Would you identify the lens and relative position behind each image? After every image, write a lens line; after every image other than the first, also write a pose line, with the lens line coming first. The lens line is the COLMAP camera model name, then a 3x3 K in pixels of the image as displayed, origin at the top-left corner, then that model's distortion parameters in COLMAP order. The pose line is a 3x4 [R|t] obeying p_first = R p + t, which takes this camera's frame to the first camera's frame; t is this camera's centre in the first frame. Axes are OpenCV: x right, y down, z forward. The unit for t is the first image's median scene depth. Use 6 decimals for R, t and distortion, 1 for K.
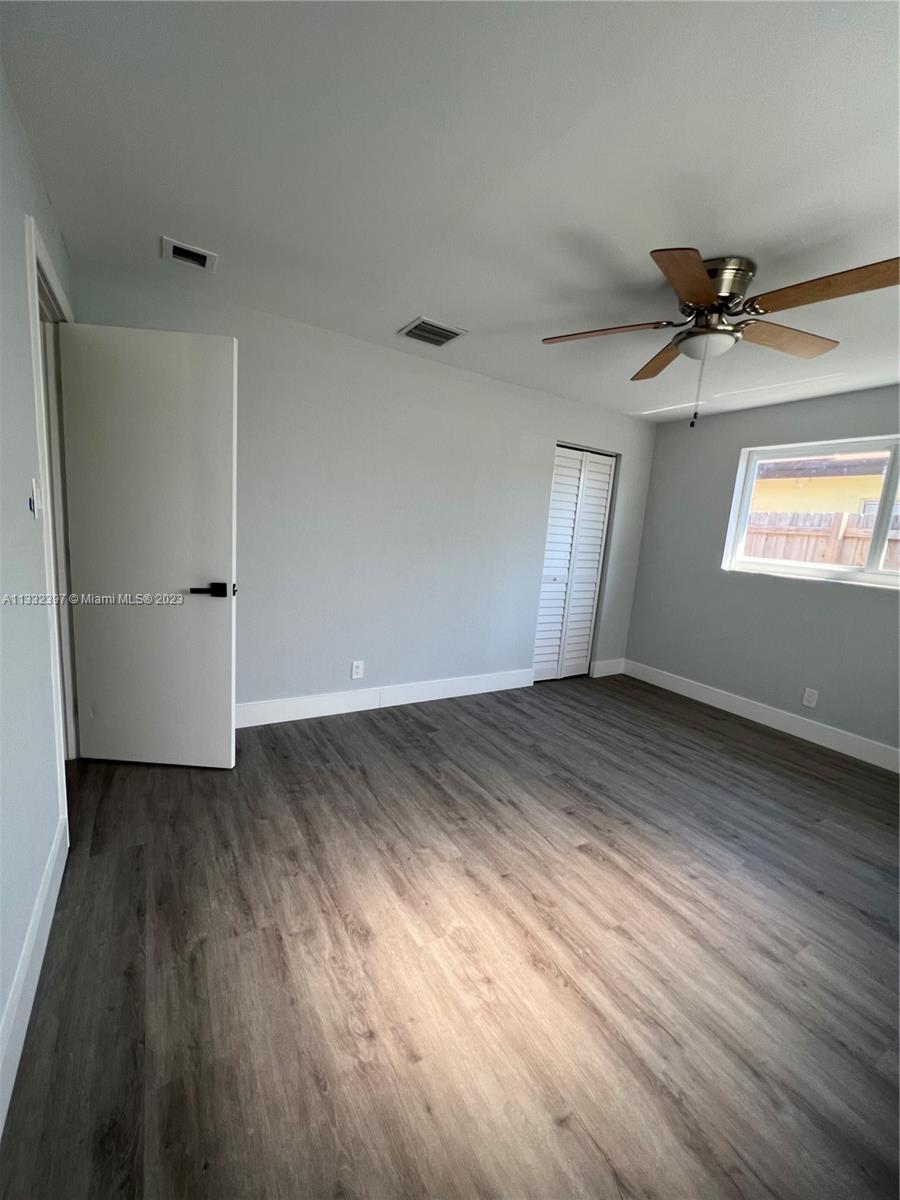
lens RADIAL K [[481.5, 0, 447.0], [0, 481.5, 604.3], [0, 0, 1]] dist [0.000566, 0.000040]
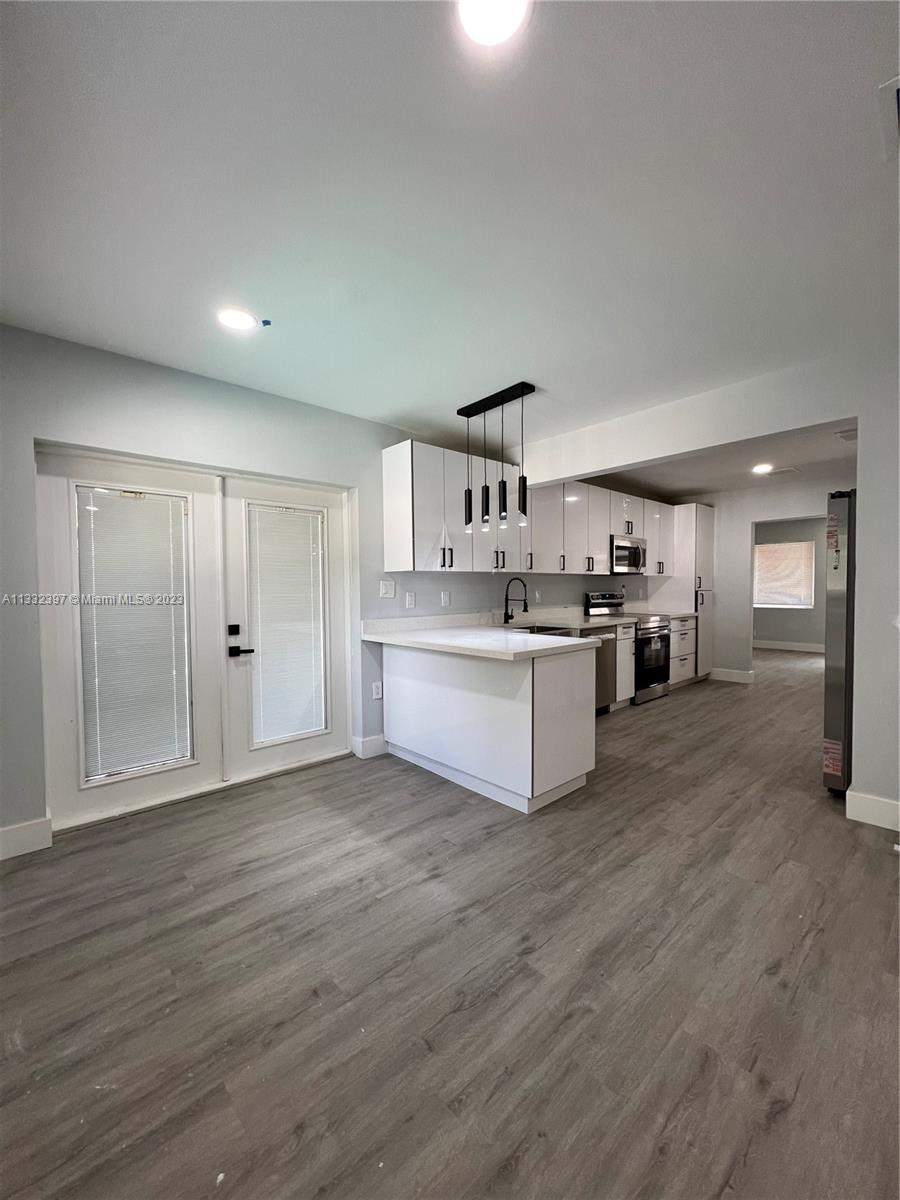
lens RADIAL K [[480.9, 0, 451.7], [0, 480.9, 601.7], [0, 0, 1]] dist [-0.004378, -0.000346]
pose [[0.198374, -0.032805, -0.979577, 0.471168], [-0.127554, 0.990076, -0.058987, -0.047947], [0.971791, 0.136651, 0.192221, 0.447931]]
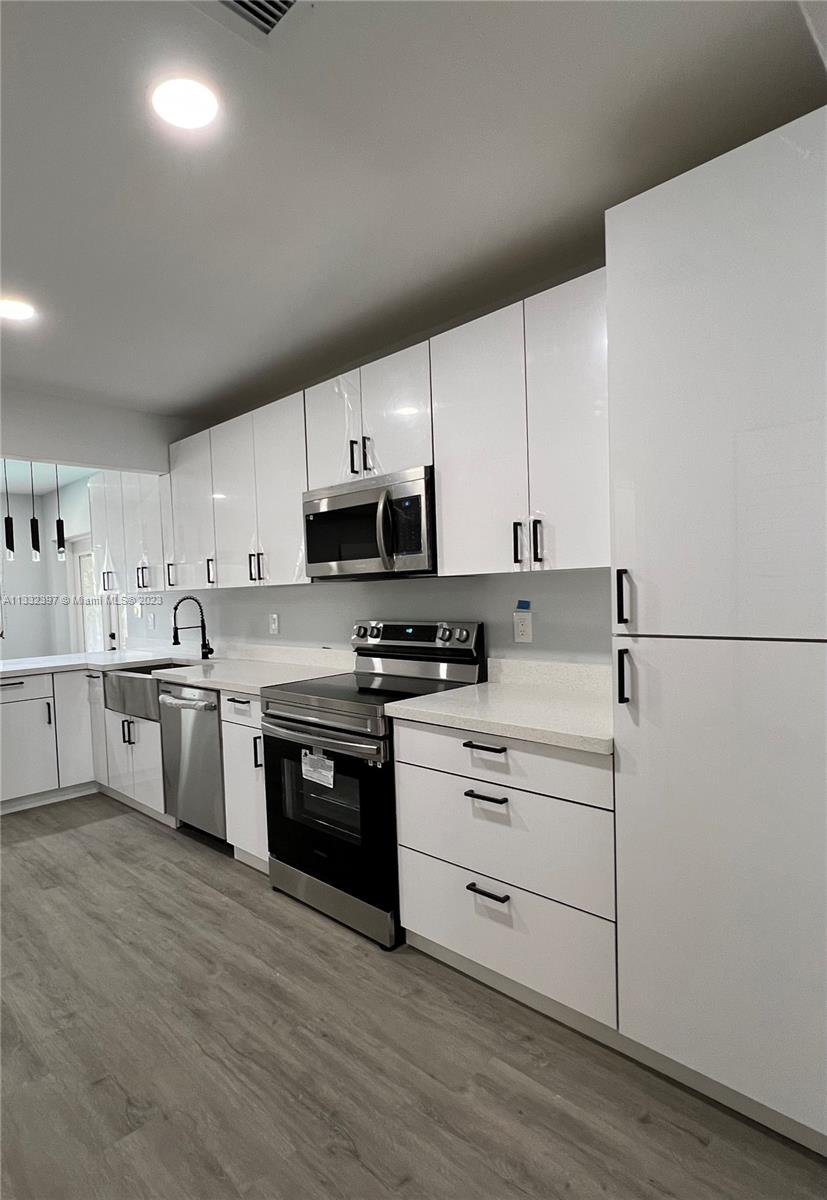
lens RADIAL K [[636.5, 0, 365.5], [0, 636.5, 620.2], [0, 0, 1]] dist [-0.003300, -0.000300]
pose [[-0.974457, -0.018307, -0.223827, -0.913420], [-0.058462, 0.982987, 0.174121, -0.428046], [0.216832, 0.182758, -0.958949, 2.253546]]
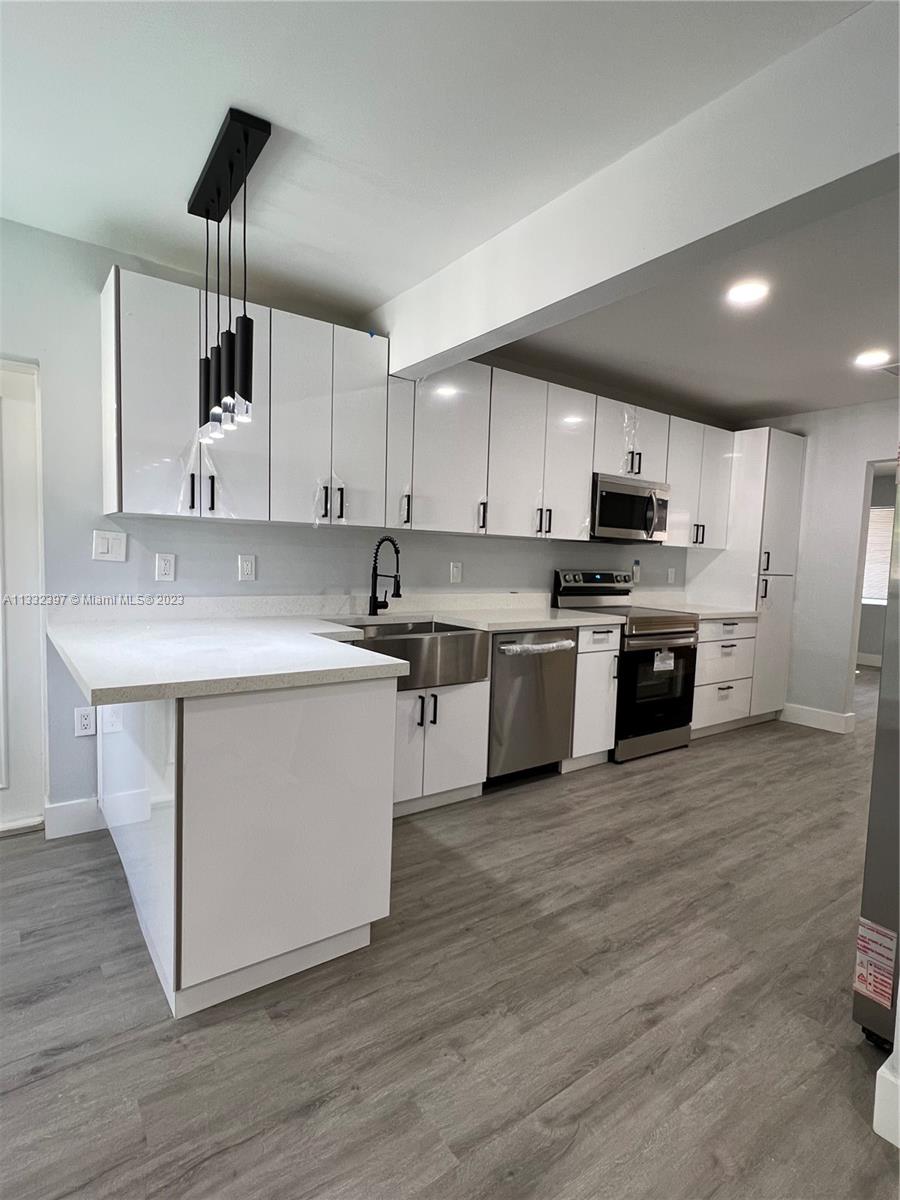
lens RADIAL K [[619.5, 0, 452.1], [0, 619.5, 602.8], [0, 0, 1]] dist [-0.006232, -0.000624]
pose [[0.093300, 0.016969, -0.995493, 0.189796], [-0.176612, 0.984280, 0.000225, -0.134085], [0.979849, 0.175796, 0.094830, 0.914070]]
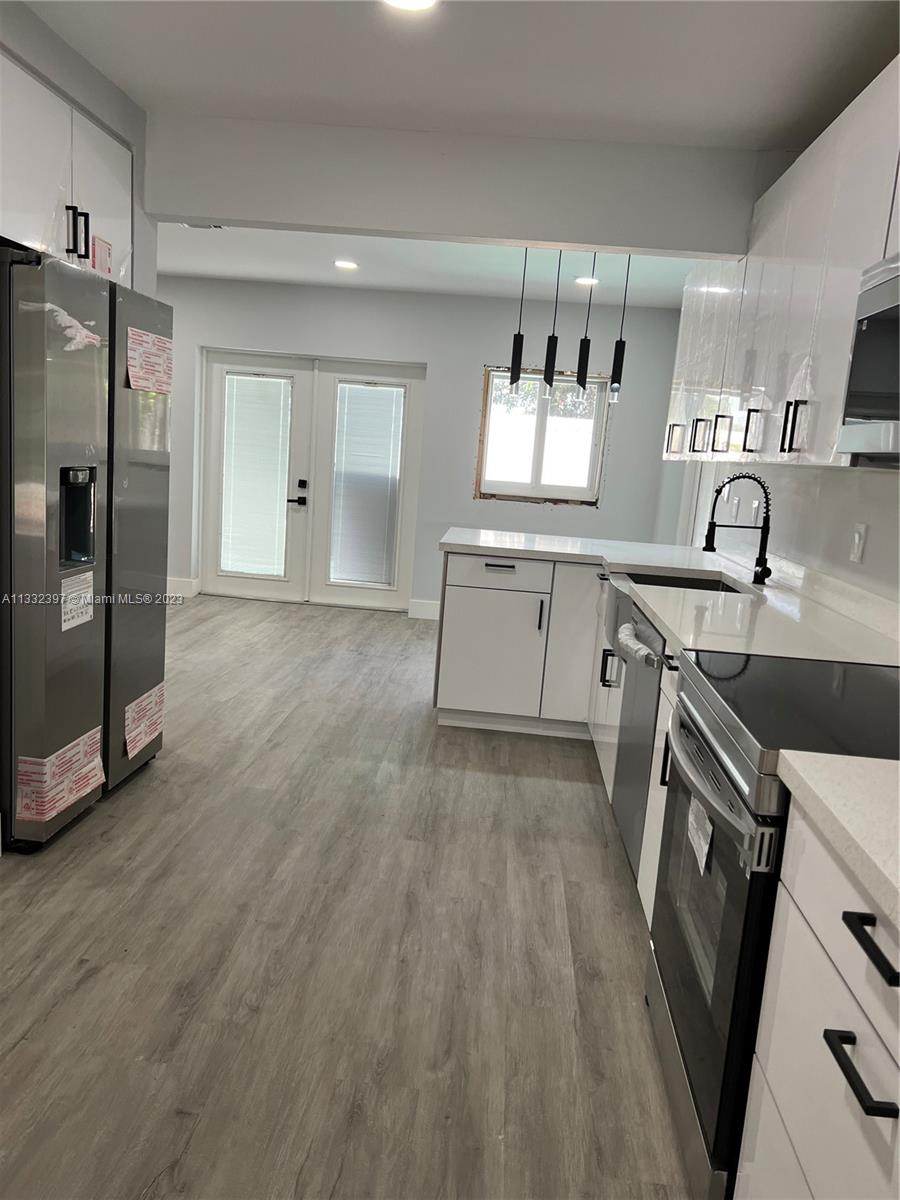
lens RADIAL K [[898.1, 0, 445.9], [0, 898.1, 621.1], [0, 0, 1]] dist [0.006256, -0.015954]
pose [[-0.807499, -0.232091, 0.542291, -1.193062], [-0.040350, 0.938921, 0.341758, -0.416416], [-0.588487, 0.254088, -0.767543, 2.001395]]
